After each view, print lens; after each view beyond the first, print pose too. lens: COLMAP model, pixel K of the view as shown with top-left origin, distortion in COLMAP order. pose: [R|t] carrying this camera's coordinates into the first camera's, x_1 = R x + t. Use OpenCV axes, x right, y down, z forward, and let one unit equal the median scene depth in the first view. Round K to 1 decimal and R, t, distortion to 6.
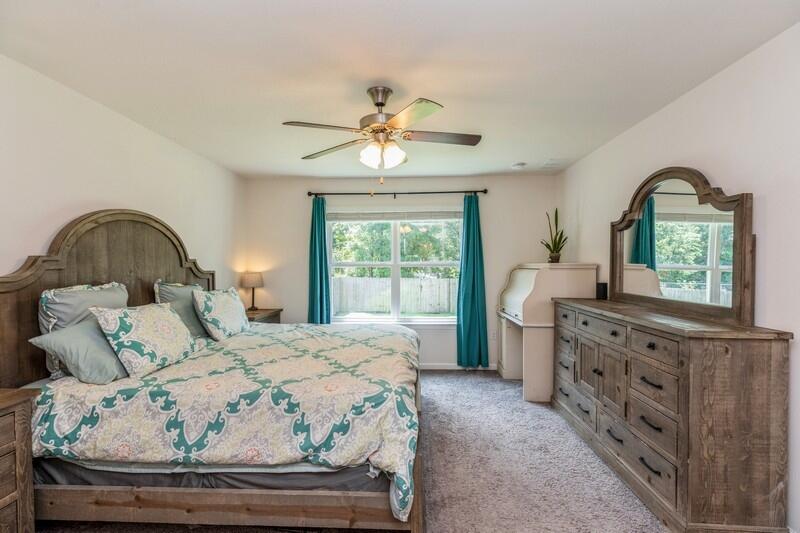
lens RADIAL K [[359.5, 0, 396.8], [0, 359.5, 263.8], [0, 0, 1]] dist [0.009972, -0.003812]
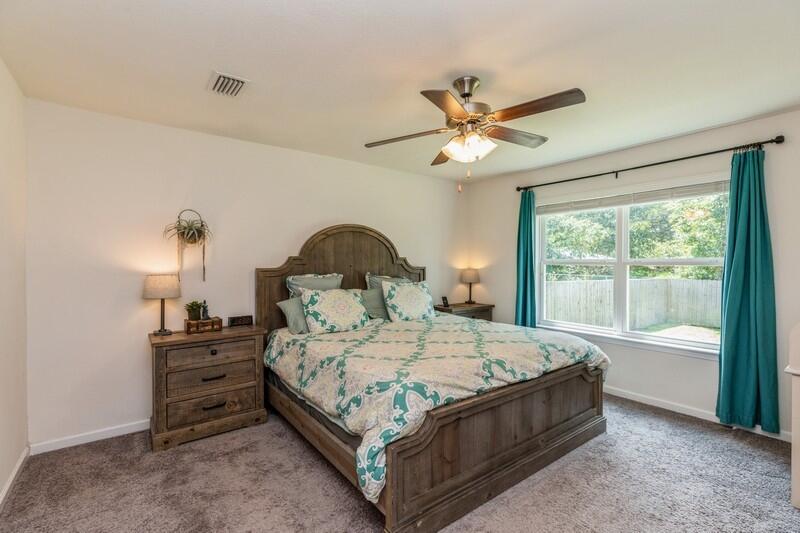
lens RADIAL K [[359.5, 0, 397.4], [0, 359.5, 264.2], [0, 0, 1]] dist [0.009972, -0.003812]
pose [[0.638979, 0.006285, -0.769199, 0.415965], [-0.000161, 0.999968, 0.008037, 0.000500], [0.769224, -0.005011, 0.638959, 0.176510]]
